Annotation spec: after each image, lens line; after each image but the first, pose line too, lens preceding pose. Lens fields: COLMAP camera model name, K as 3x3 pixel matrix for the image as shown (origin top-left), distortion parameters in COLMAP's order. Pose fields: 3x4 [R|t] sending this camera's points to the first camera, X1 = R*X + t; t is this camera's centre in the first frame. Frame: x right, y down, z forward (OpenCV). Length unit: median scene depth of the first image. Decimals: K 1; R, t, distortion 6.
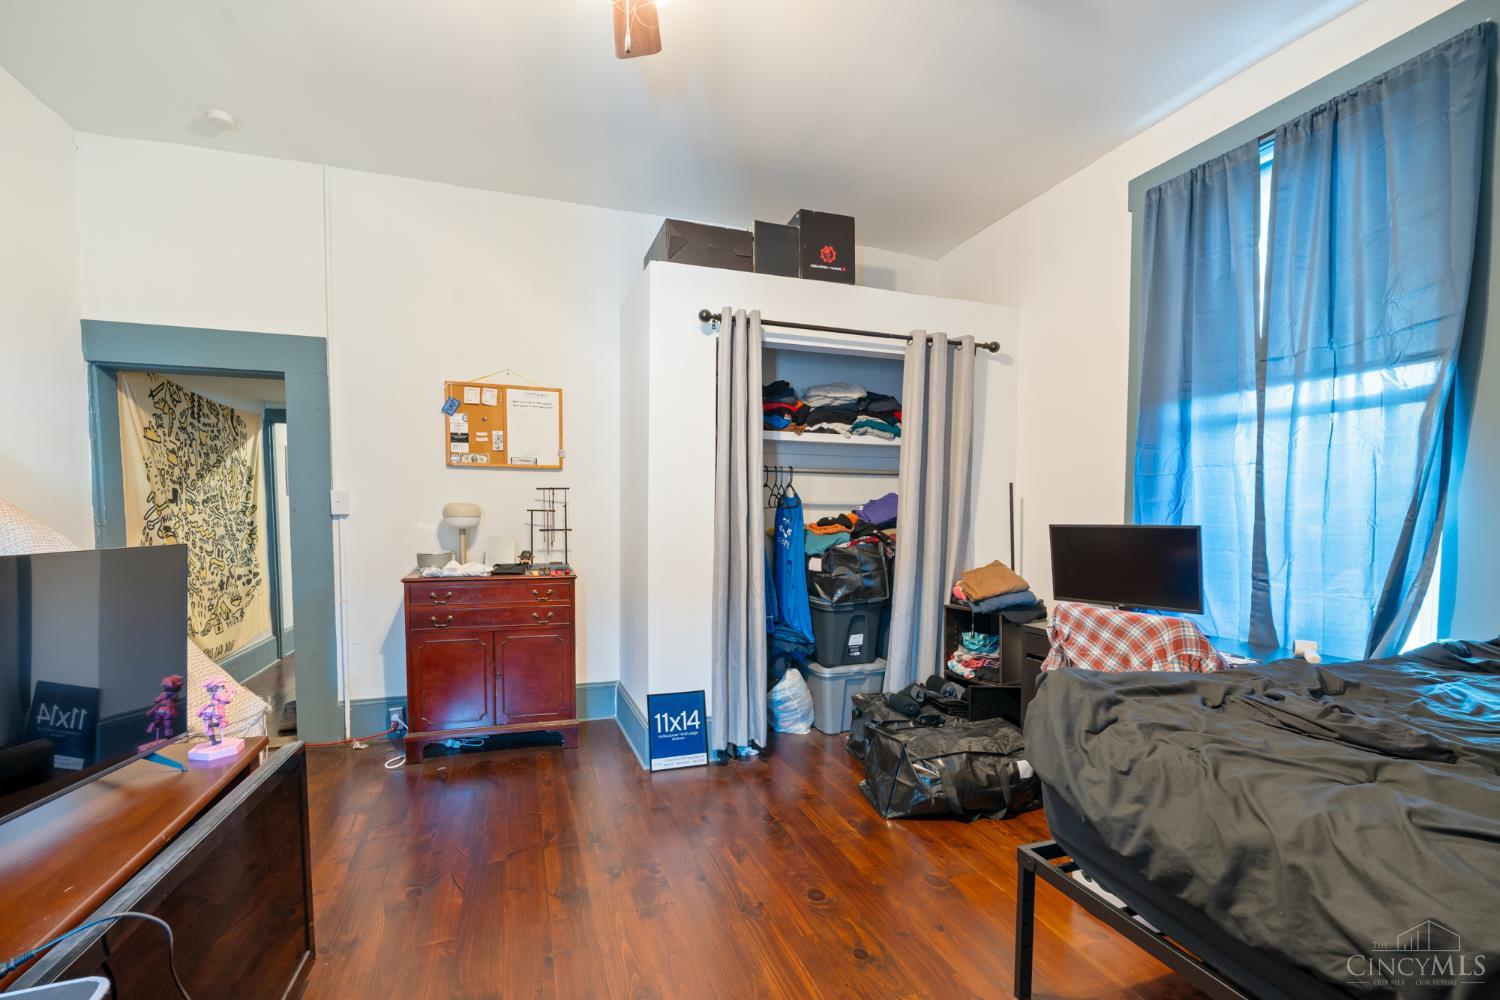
lens RADIAL K [[676.6, 0, 752.5], [0, 676.6, 547.3], [0, 0, 1]] dist [-0.003136, 0.001416]
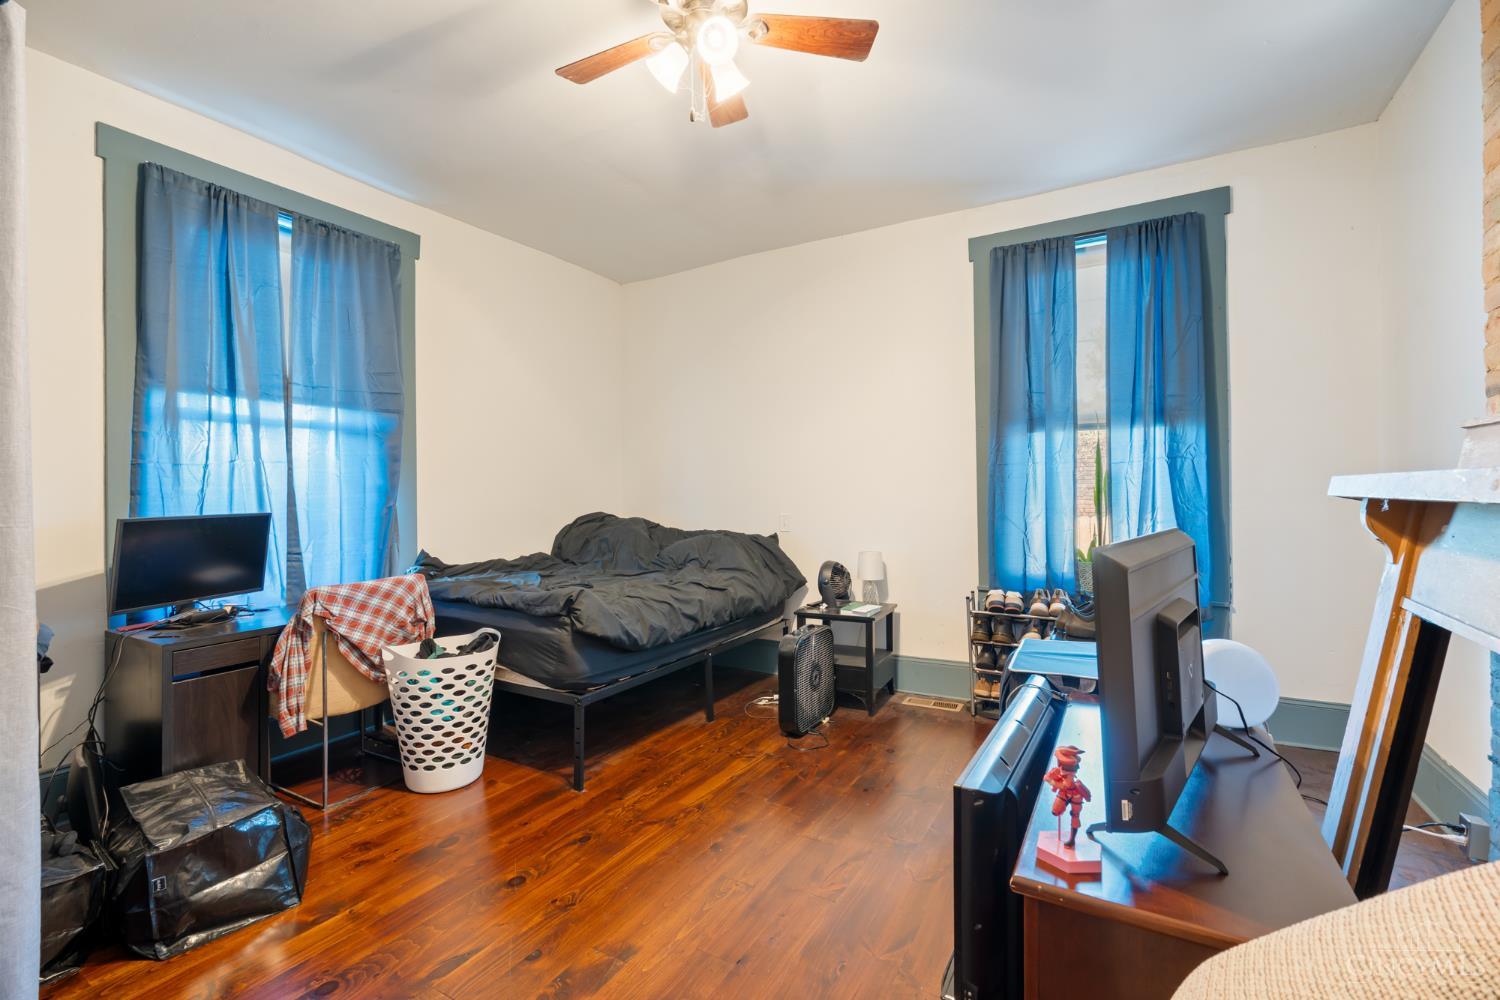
lens RADIAL K [[676.6, 0, 750.8], [0, 676.6, 493.0], [0, 0, 1]] dist [-0.003136, 0.001416]
pose [[-0.642750, 0.003154, 0.766070, -0.780576], [0.046879, 0.998279, 0.035222, -0.070233], [-0.764640, 0.058551, -0.641792, 1.160884]]
